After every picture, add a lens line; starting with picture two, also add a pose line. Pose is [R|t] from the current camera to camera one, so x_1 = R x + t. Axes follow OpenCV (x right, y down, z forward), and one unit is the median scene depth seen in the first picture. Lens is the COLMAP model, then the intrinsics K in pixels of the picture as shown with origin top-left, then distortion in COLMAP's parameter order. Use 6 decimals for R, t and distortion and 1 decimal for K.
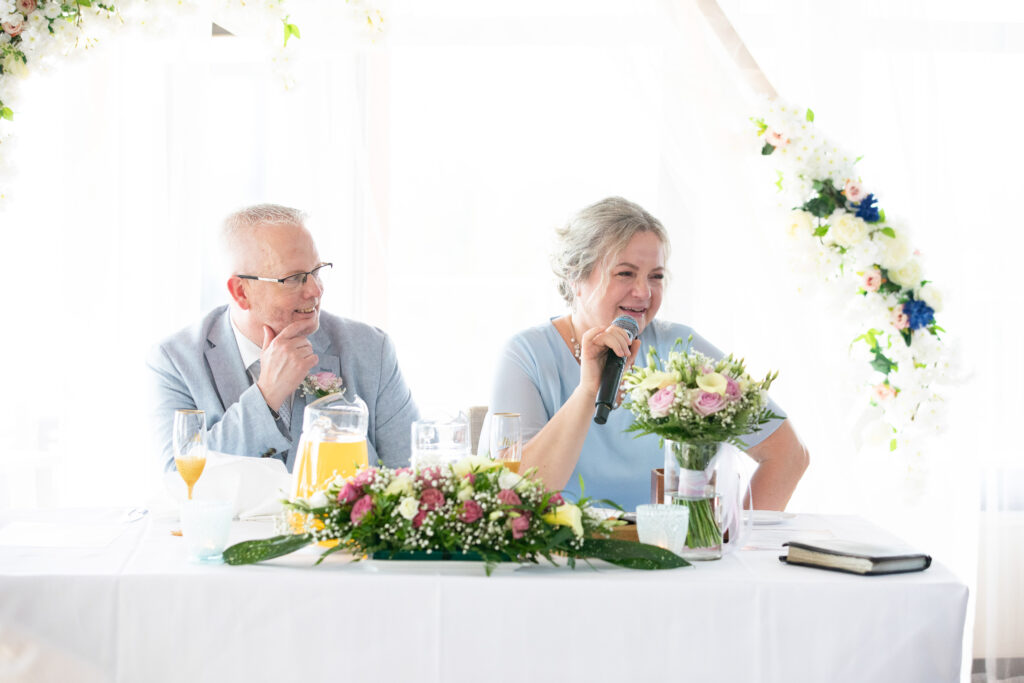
lens RADIAL K [[3098.9, 0, 512.0], [0, 3098.9, 341.5], [0, 0, 1]] dist [-0.044423, -0.692128]
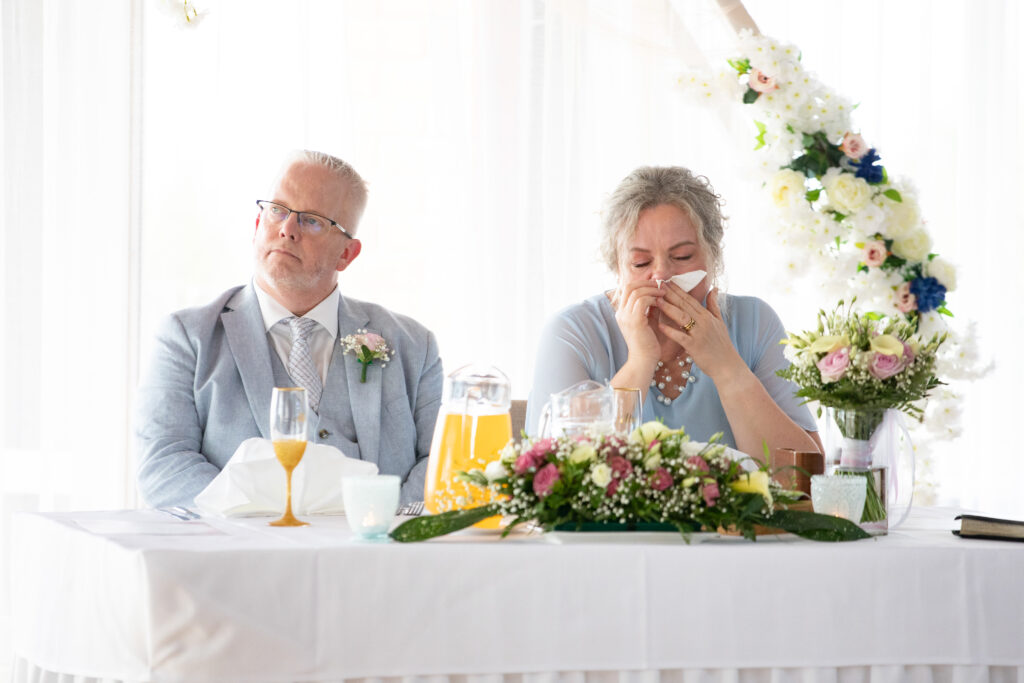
lens RADIAL K [[5980.3, 0, 512.0], [0, 5980.3, 341.5], [0, 0, 1]] dist [1.218497, 1.108515]
pose [[0.981255, -0.010723, 0.192414, -0.397896], [0.014553, 0.999723, -0.018500, 0.044345], [-0.192162, 0.020954, 0.981139, -0.772007]]
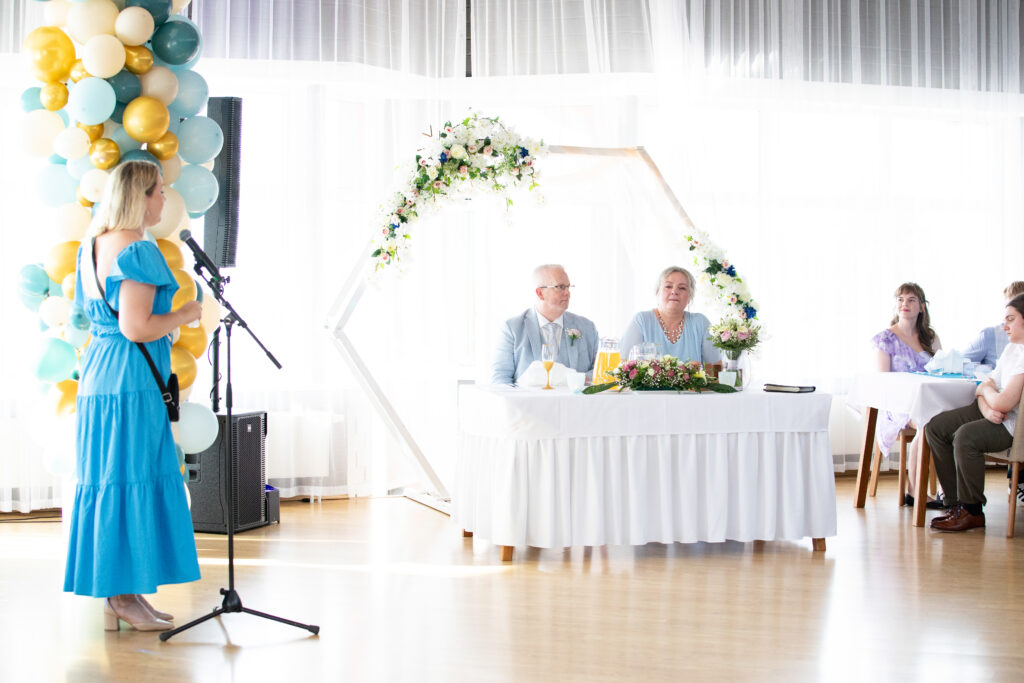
lens RADIAL K [[2086.7, 0, 512.2], [0, 2086.7, 325.5], [0, 0, 1]] dist [-0.298497, -0.001525]
pose [[0.987024, -0.016116, 0.159763, -0.457752], [0.019834, 0.999568, -0.021708, 0.047821], [-0.159344, 0.024595, 0.986917, -0.886749]]
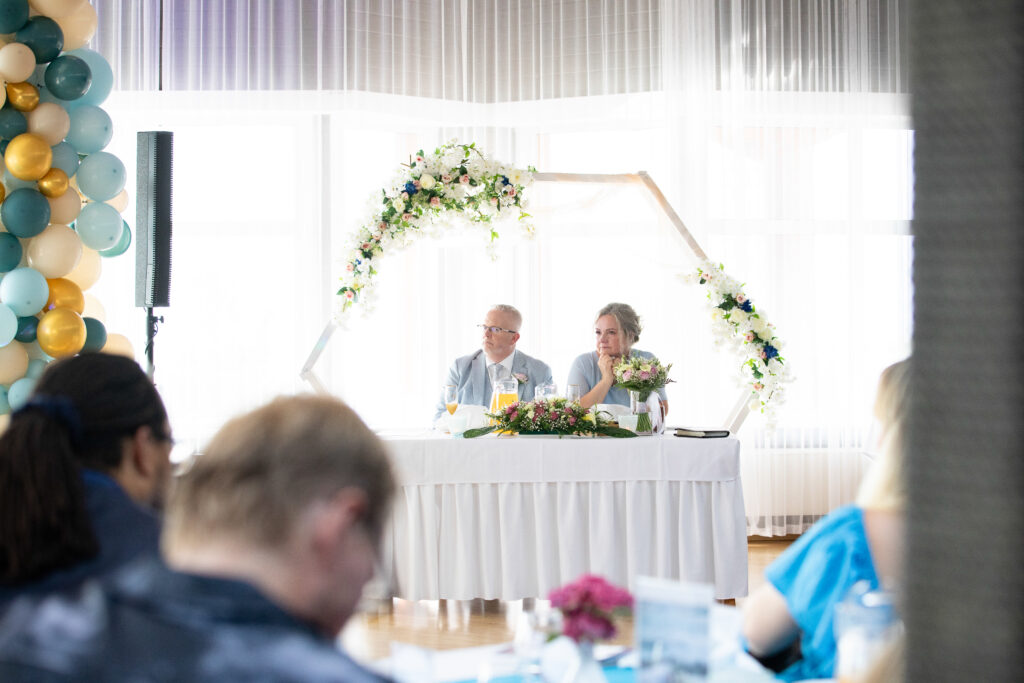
lens RADIAL K [[2292.5, 0, 512.0], [0, 2292.5, 341.5], [0, 0, 1]] dist [-0.292309, -0.239250]
pose [[0.996125, -0.020258, -0.085588, 0.118095], [0.016645, 0.998949, -0.042717, 0.072229], [0.086363, 0.041127, 0.995414, -0.959478]]
